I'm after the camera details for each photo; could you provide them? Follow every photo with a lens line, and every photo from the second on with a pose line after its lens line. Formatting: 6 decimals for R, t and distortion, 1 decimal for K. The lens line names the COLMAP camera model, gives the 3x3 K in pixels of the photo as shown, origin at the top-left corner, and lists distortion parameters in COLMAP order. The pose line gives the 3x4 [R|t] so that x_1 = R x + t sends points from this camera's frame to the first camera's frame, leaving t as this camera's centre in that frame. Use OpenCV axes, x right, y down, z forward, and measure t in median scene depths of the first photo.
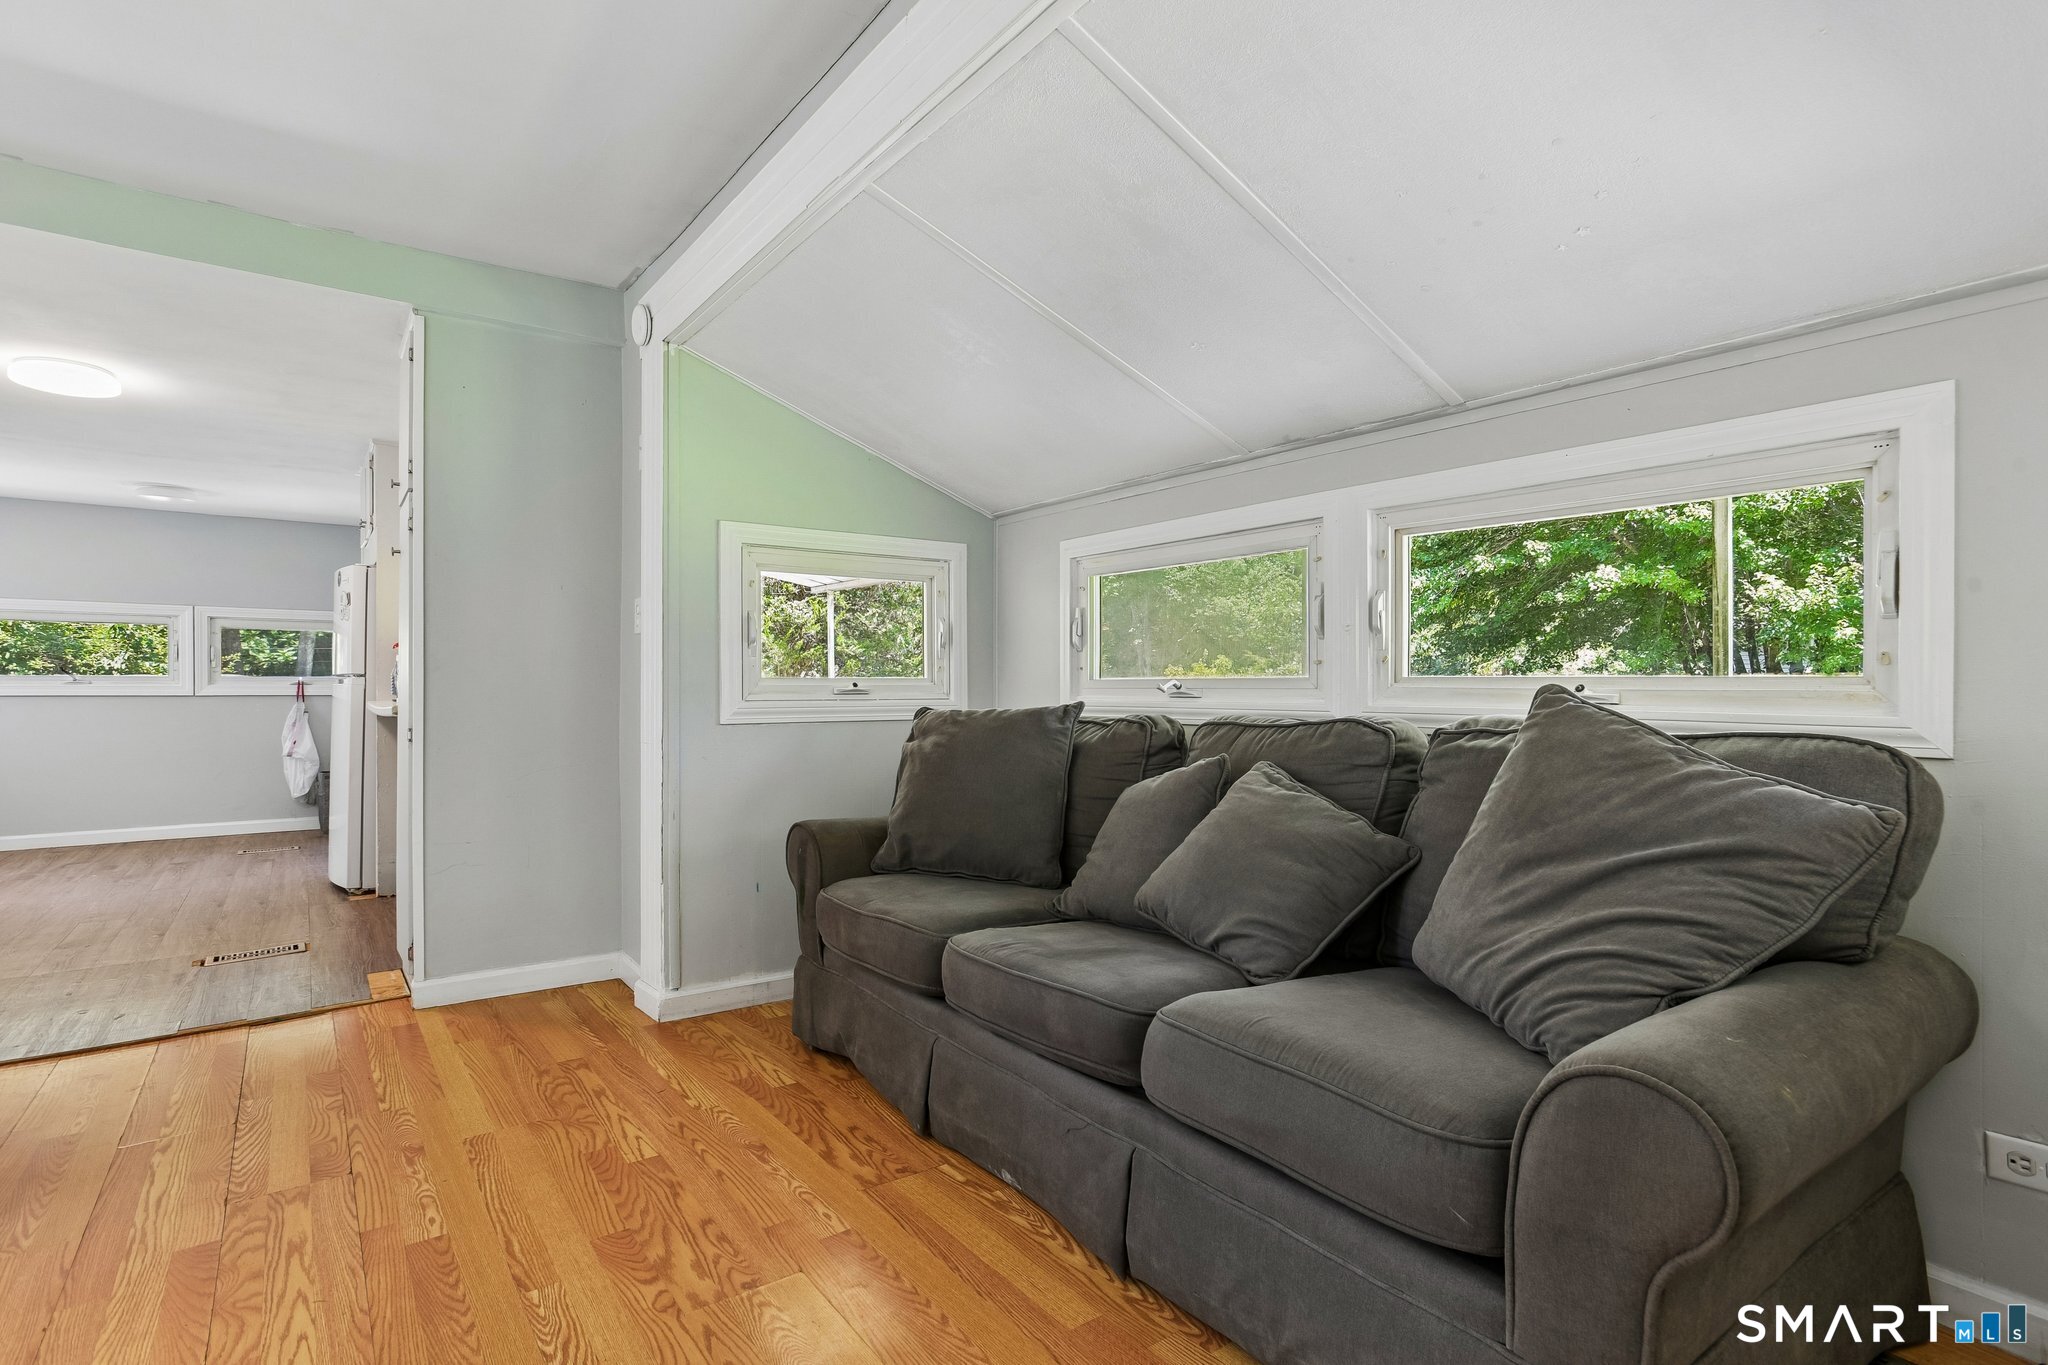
lens RADIAL K [[1007.0, 0, 1040.3], [0, 1007.0, 690.6], [0, 0, 1]] dist [-0.039557, 0.021984]
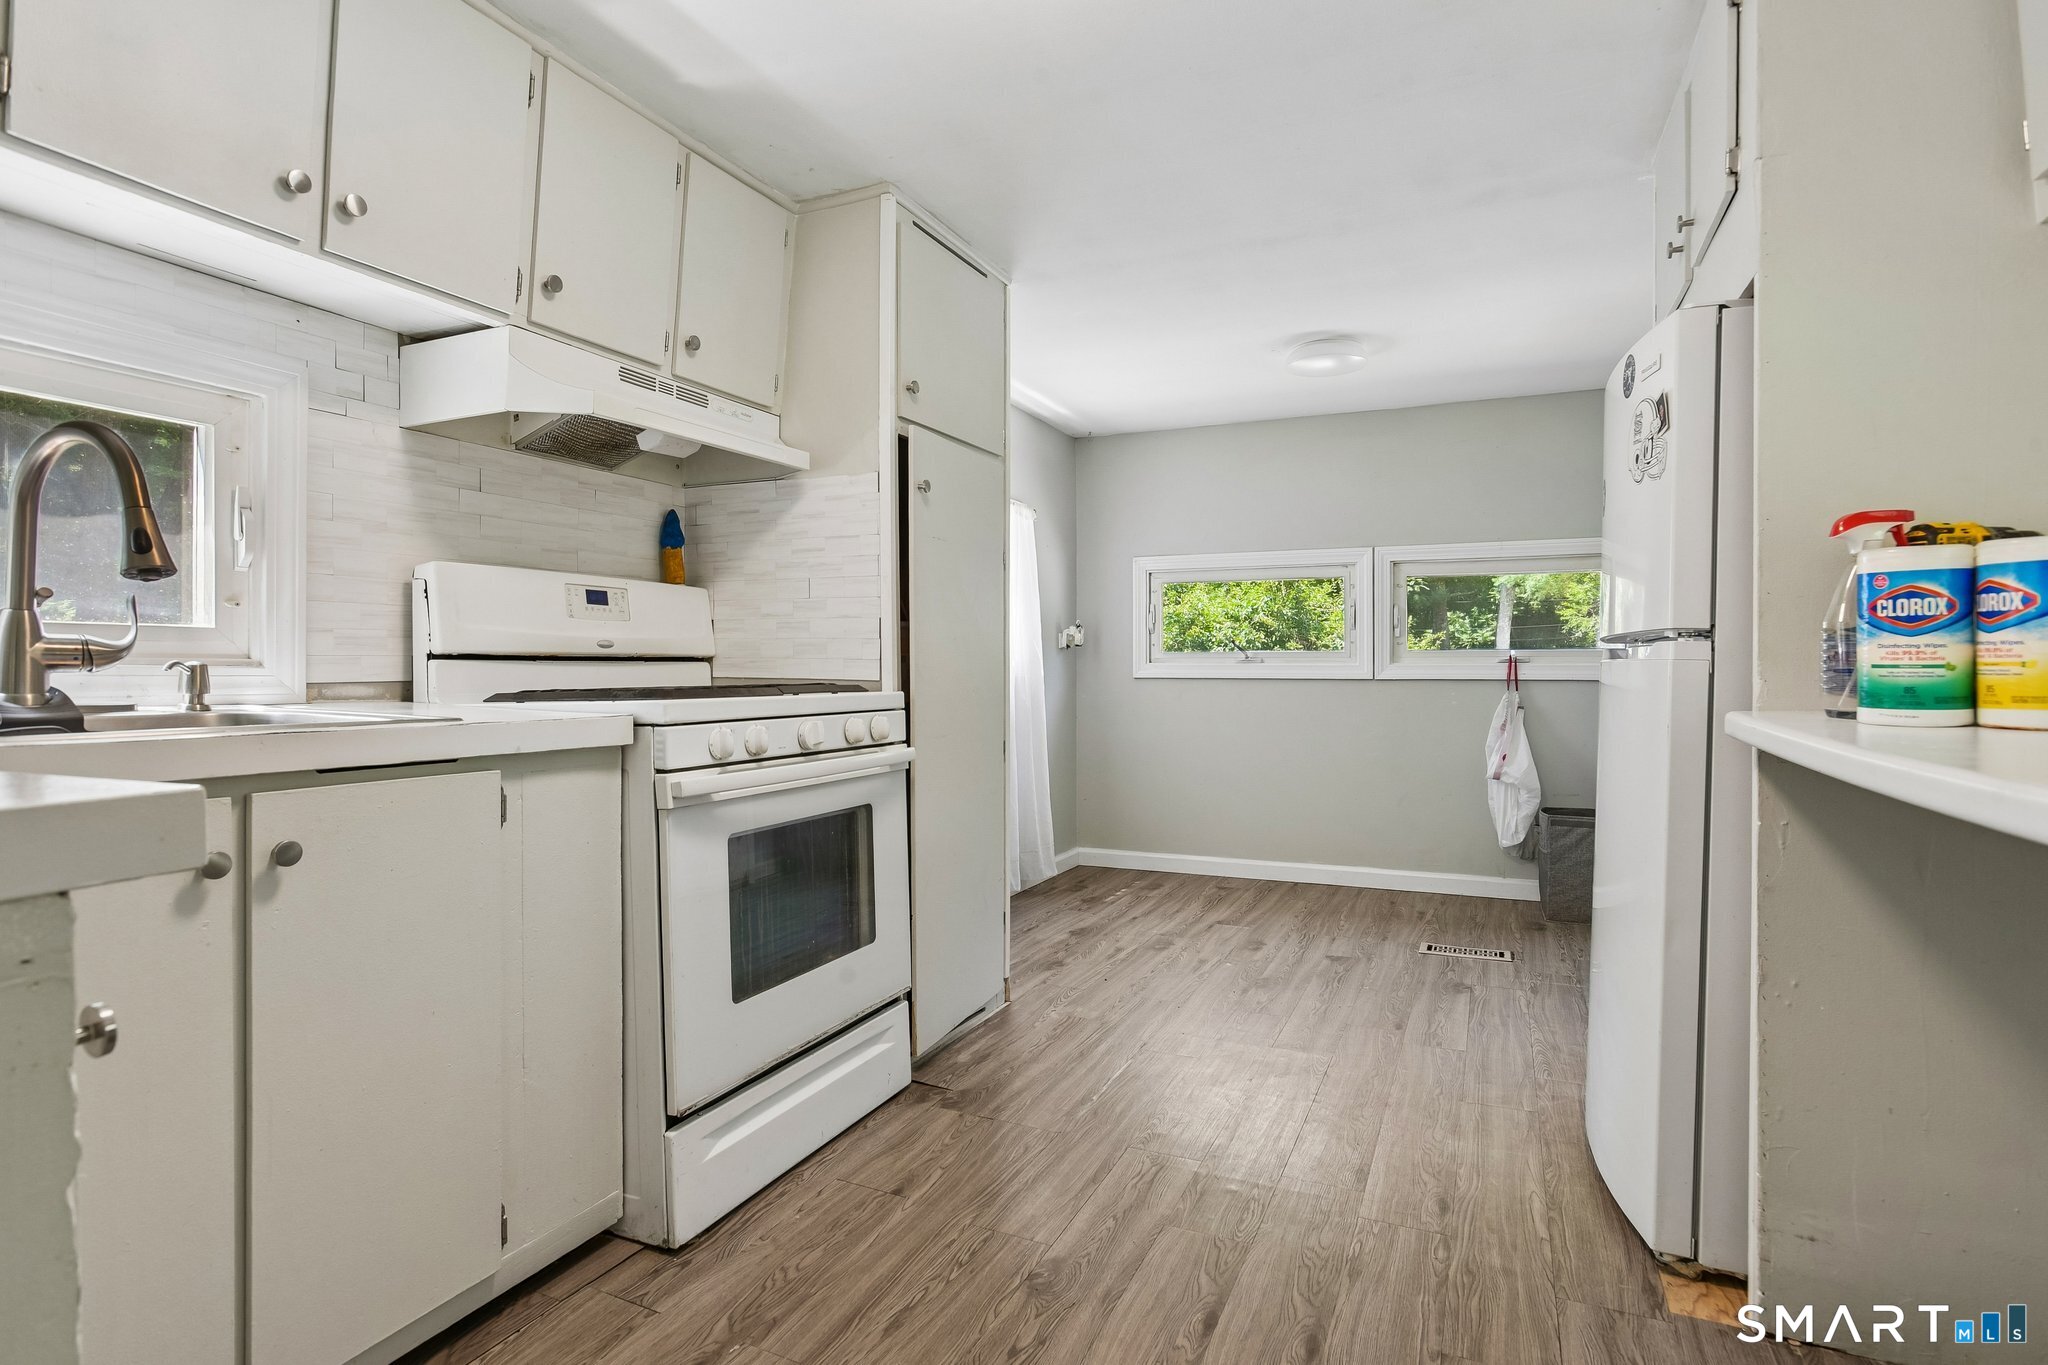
lens RADIAL K [[1029.0, 0, 1023.6], [0, 1029.0, 679.2], [0, 0, 1]] dist [-0.061352, 0.048354]
pose [[0.475769, 0.009672, -0.879517, -0.856449], [-0.000987, 0.999945, 0.010463, -0.005210], [0.879570, -0.004109, 0.475752, 1.104963]]
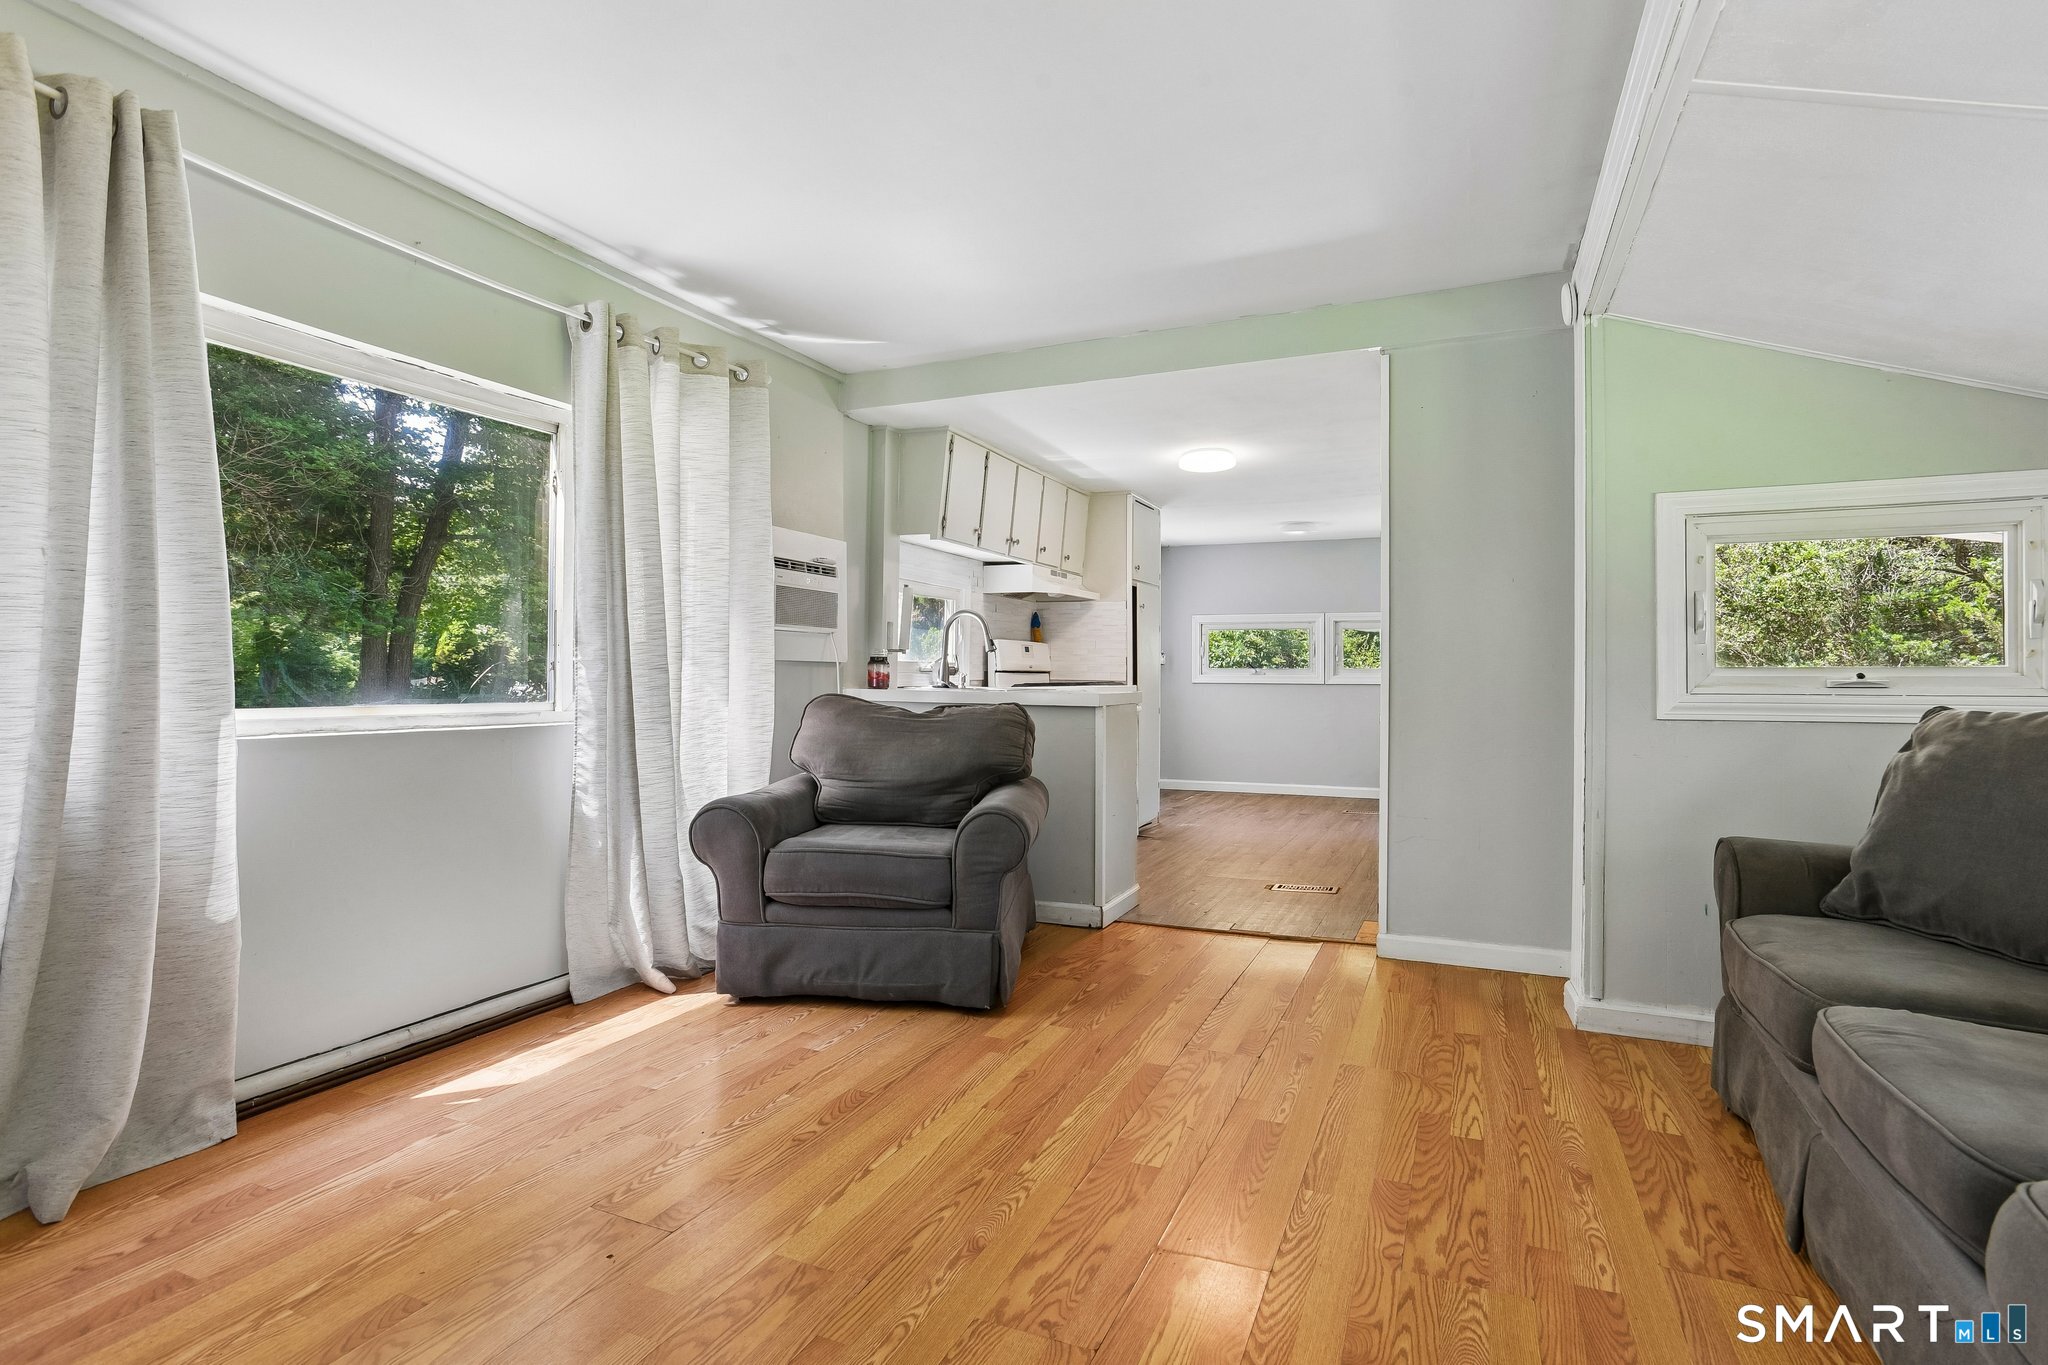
lens RADIAL K [[1021.0, 0, 1022.2], [0, 1021.0, 671.7], [0, 0, 1]] dist [-0.028348, 0.022770]
pose [[0.487845, -0.002162, -0.872928, 0.222397], [-0.007033, 0.999955, -0.006407, 0.000595], [0.872902, 0.009265, 0.487808, 0.066548]]
